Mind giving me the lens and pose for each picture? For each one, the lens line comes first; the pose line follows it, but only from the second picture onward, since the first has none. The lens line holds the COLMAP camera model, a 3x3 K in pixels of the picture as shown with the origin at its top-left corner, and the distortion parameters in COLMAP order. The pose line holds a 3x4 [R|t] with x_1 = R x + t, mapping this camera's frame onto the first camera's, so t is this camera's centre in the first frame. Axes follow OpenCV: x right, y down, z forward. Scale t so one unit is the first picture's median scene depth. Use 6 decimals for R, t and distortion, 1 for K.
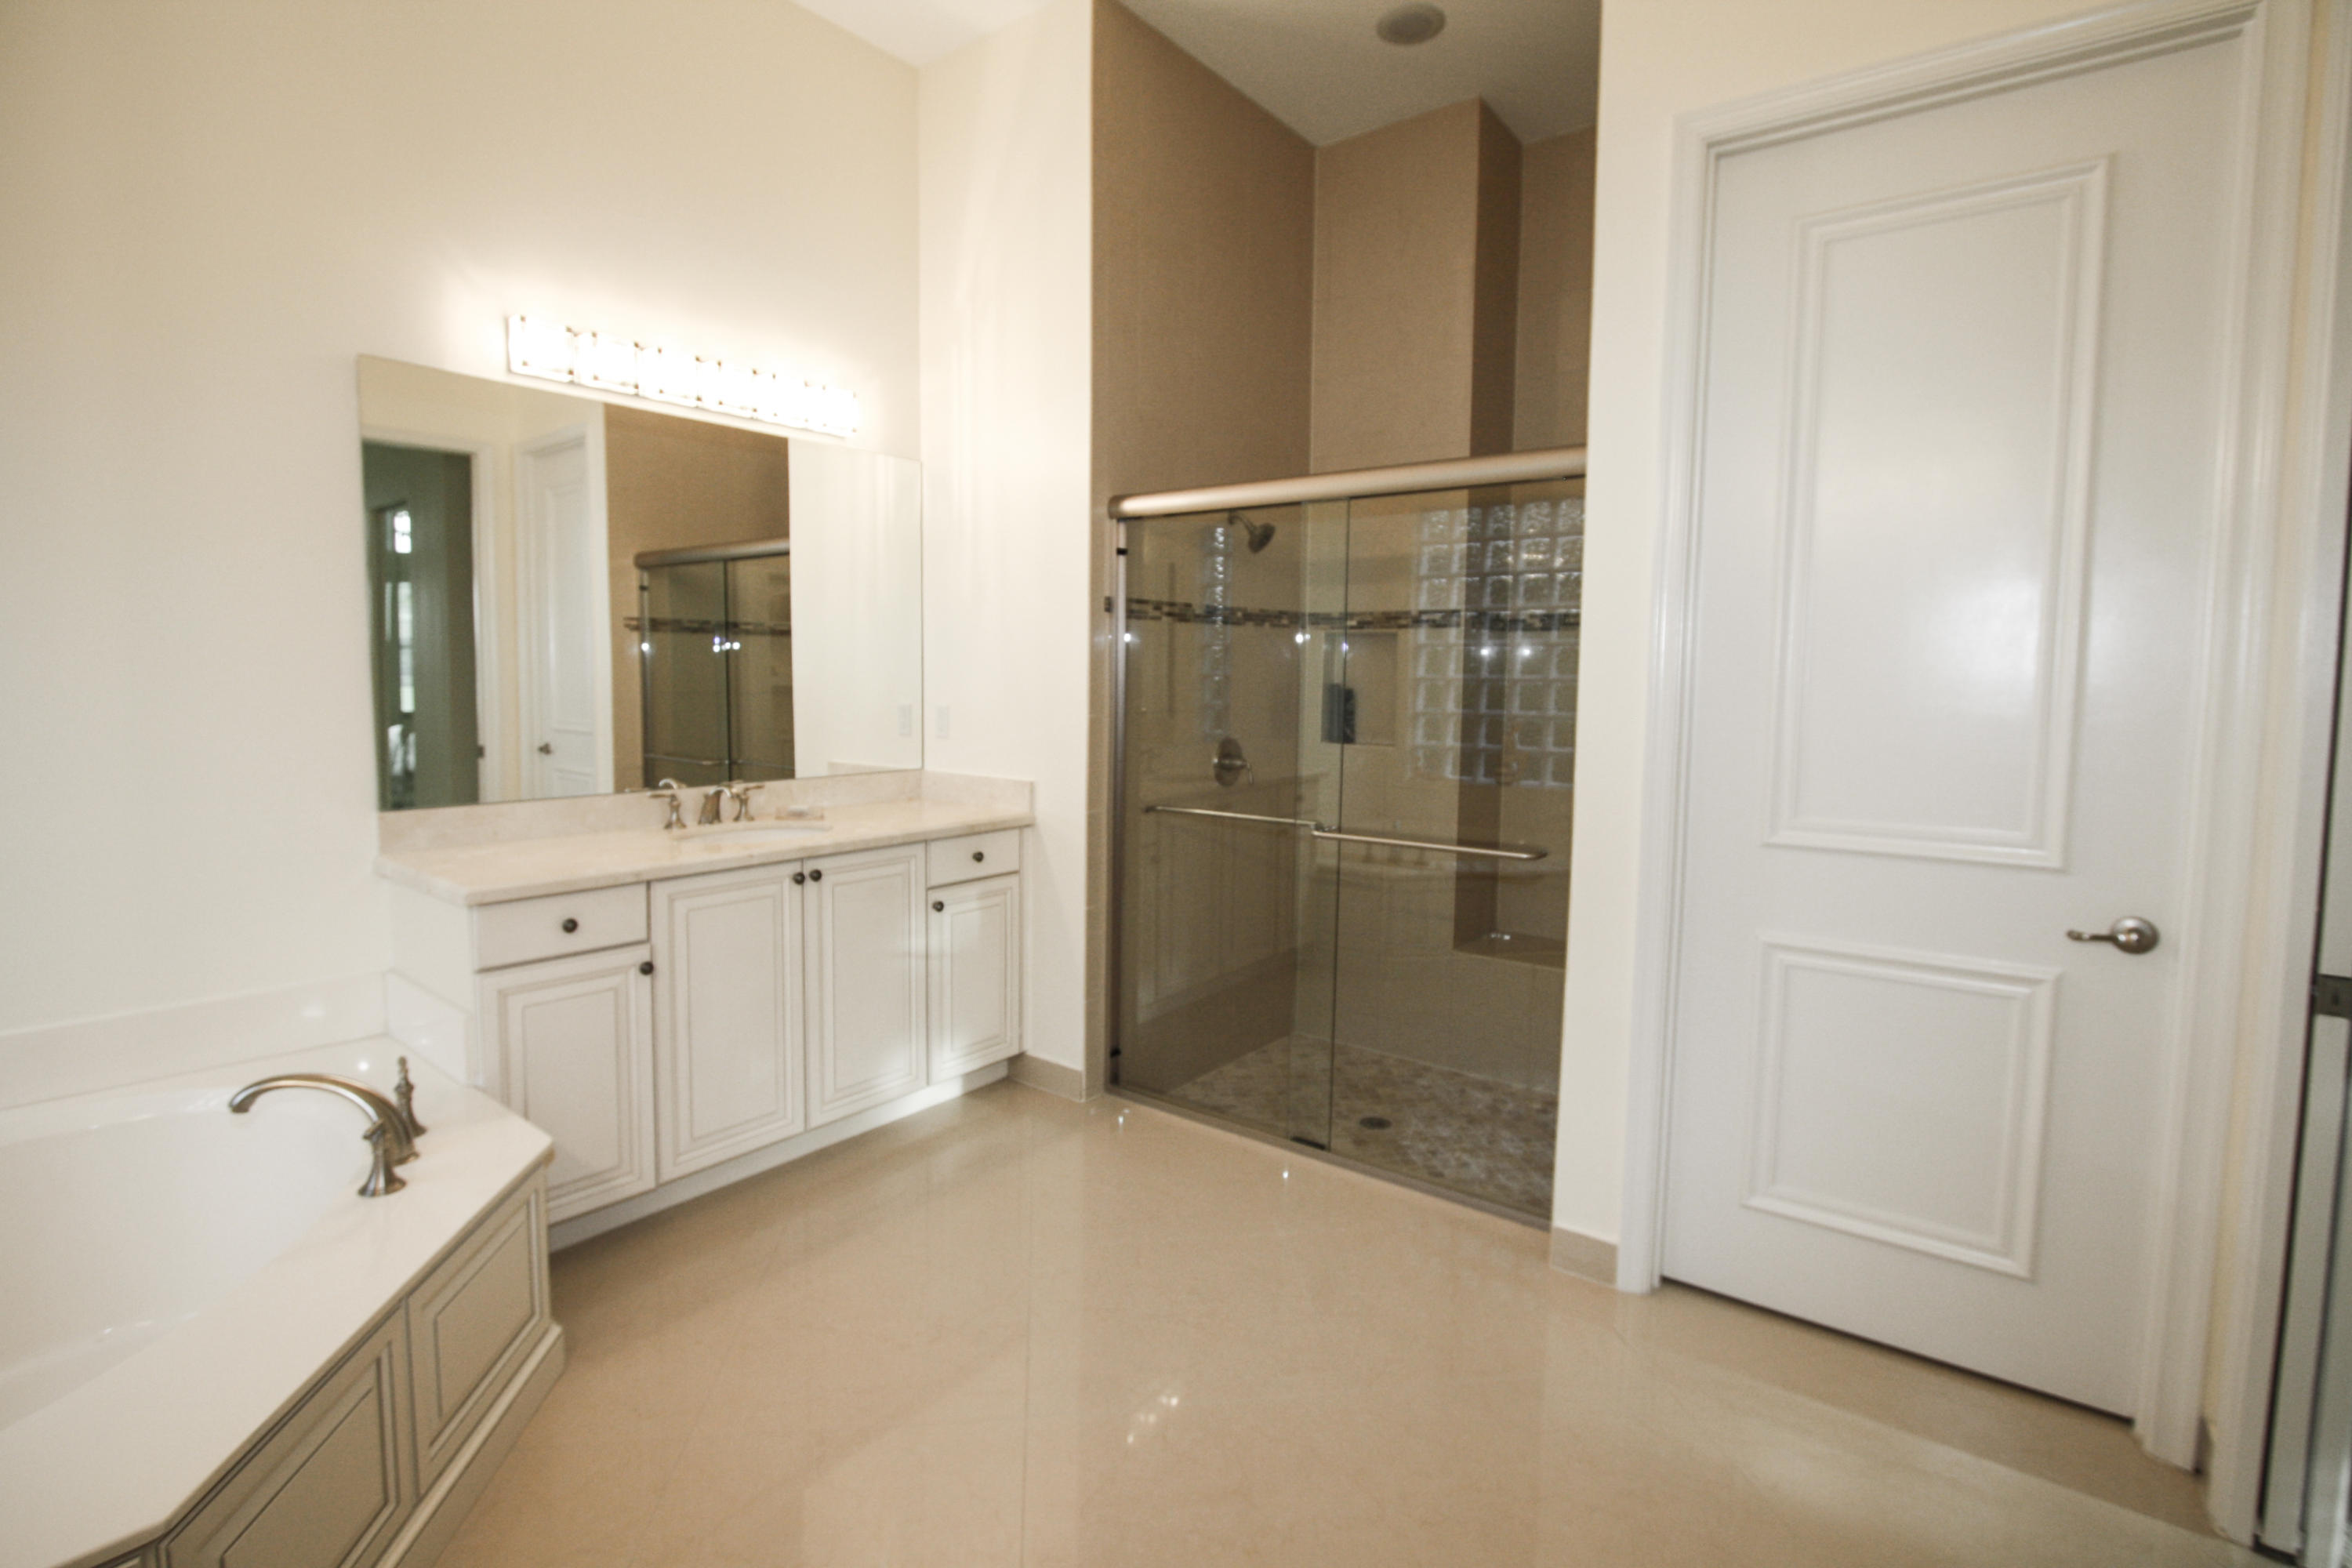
lens RADIAL K [[1157.5, 0, 1152.6], [0, 1157.5, 765.3], [0, 0, 1]] dist [0.042419, -0.001644]
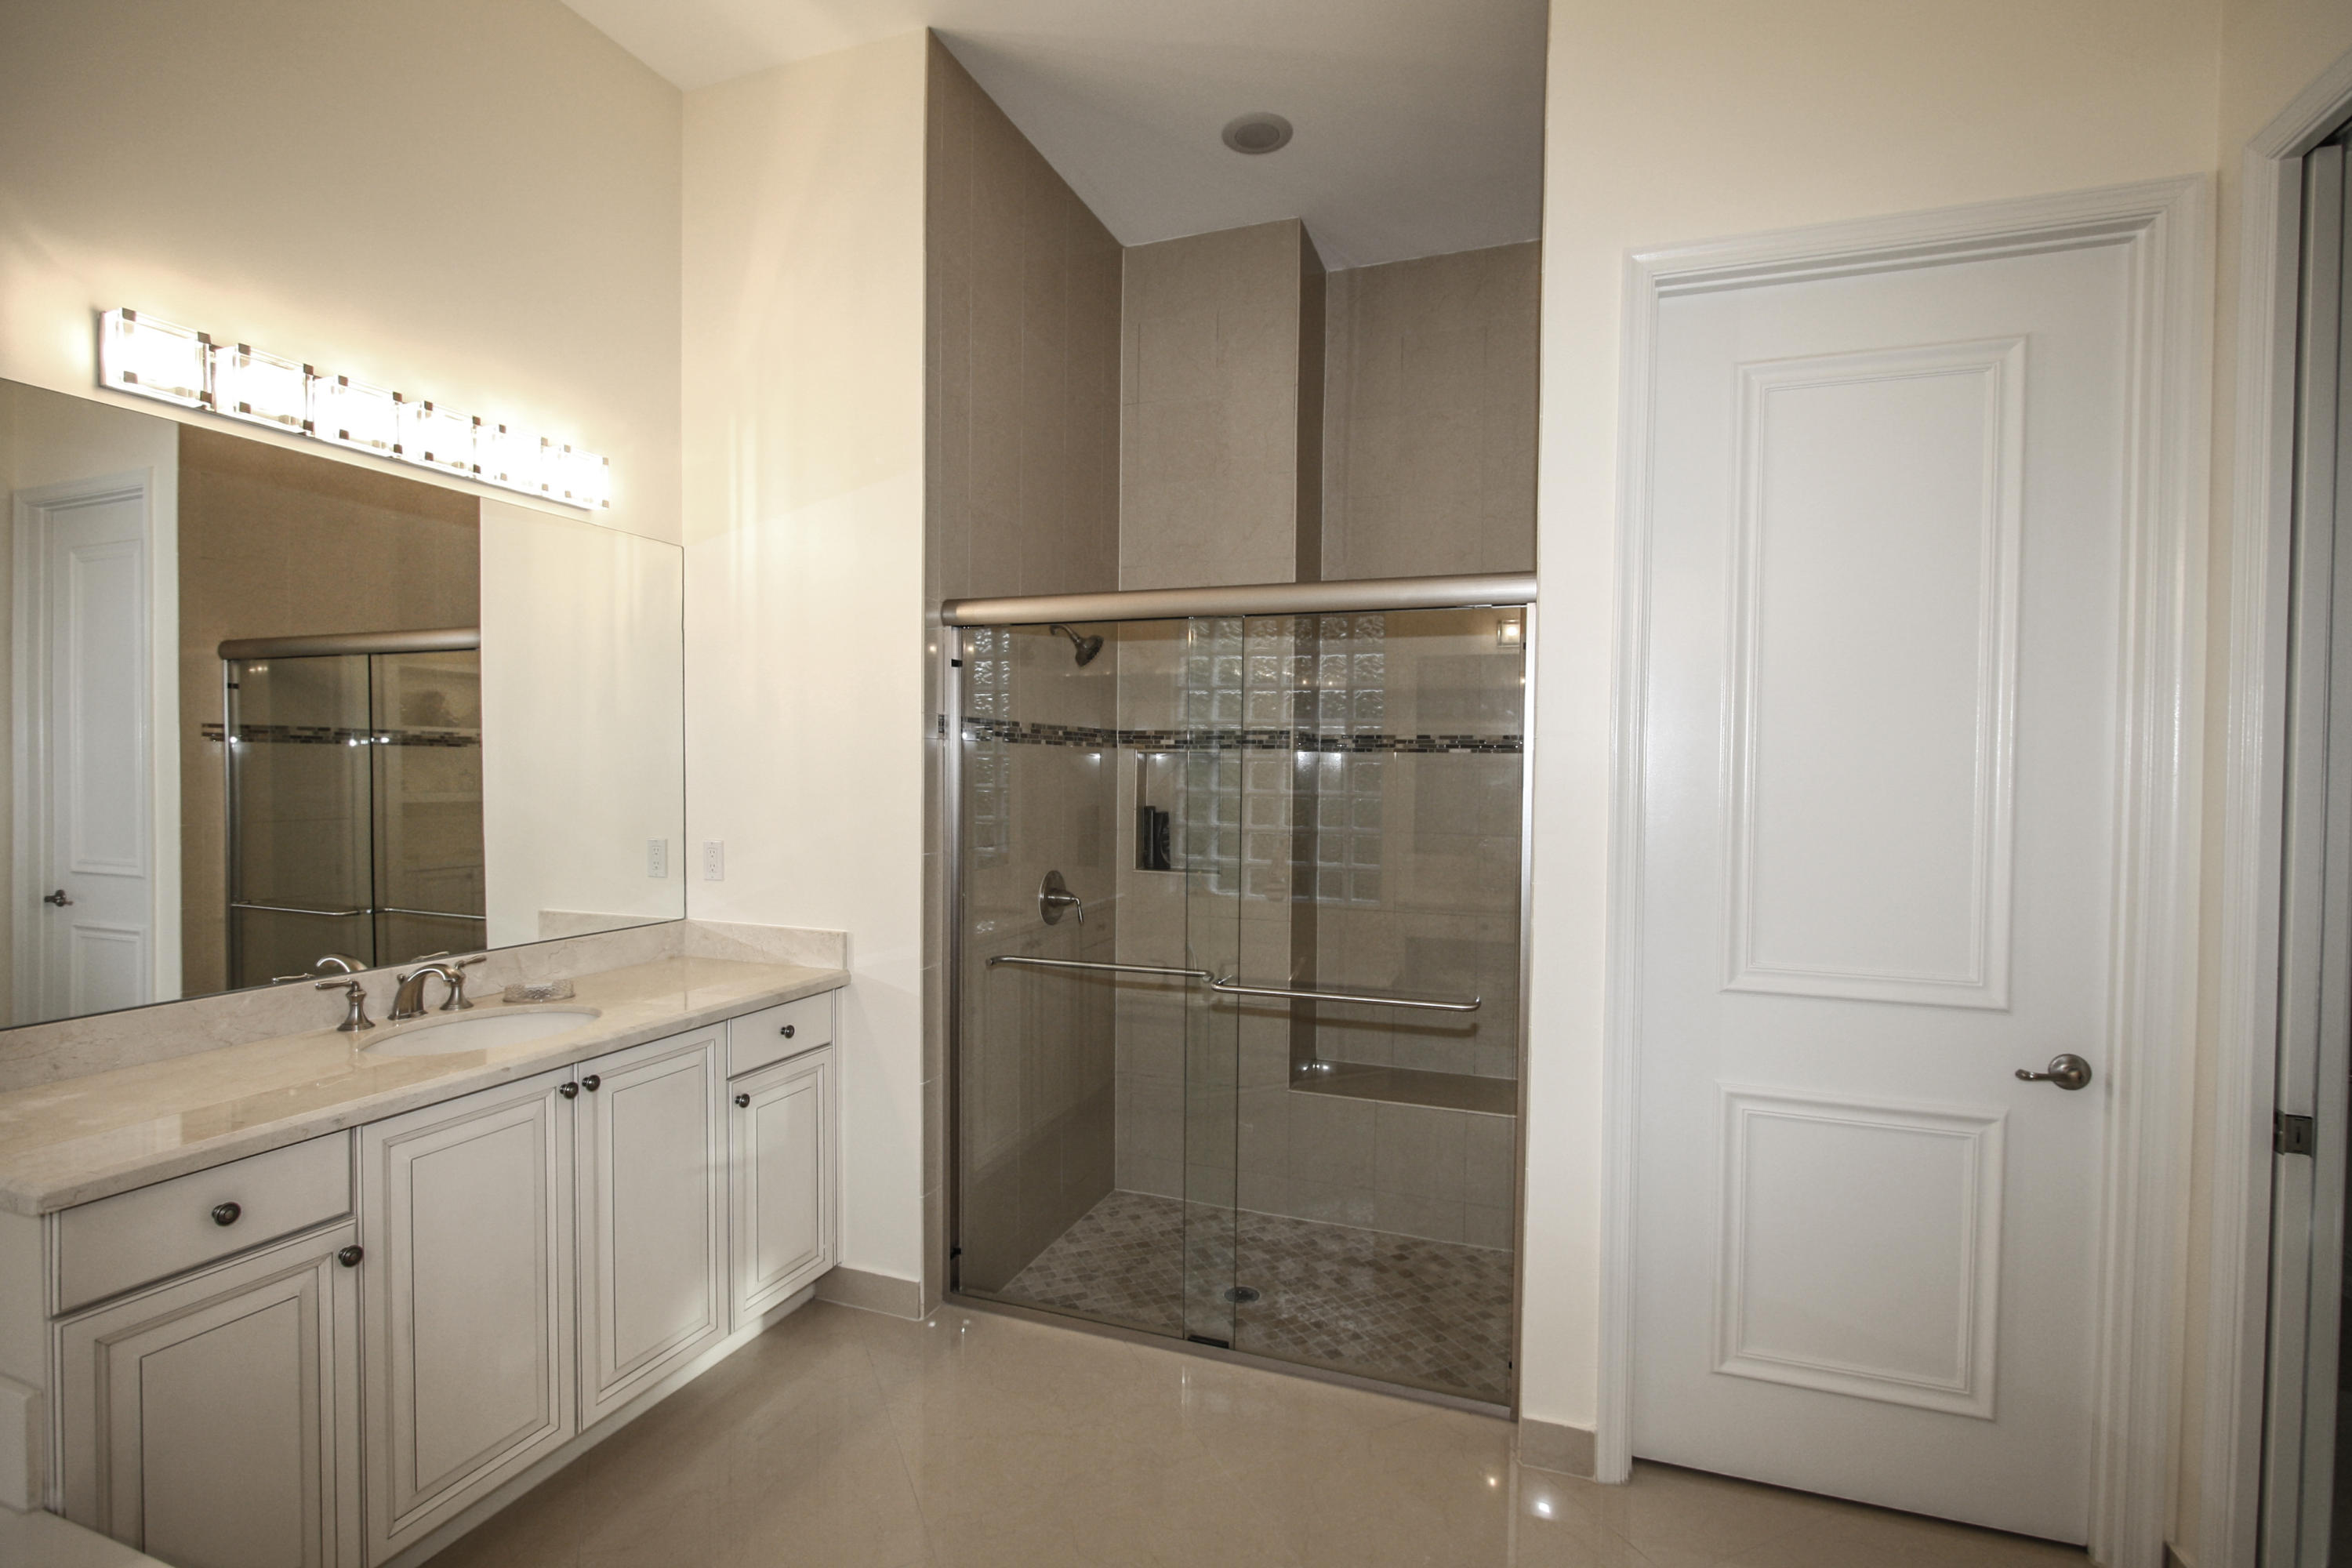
lens RADIAL K [[1157.5, 0, 1179.2], [0, 1157.5, 800.5], [0, 0, 1]] dist [0.042419, -0.001644]
pose [[0.953305, -0.009290, 0.301866, -0.133054], [0.025528, 0.998428, -0.049894, -0.035220], [-0.300928, 0.055270, 0.952044, 0.130442]]
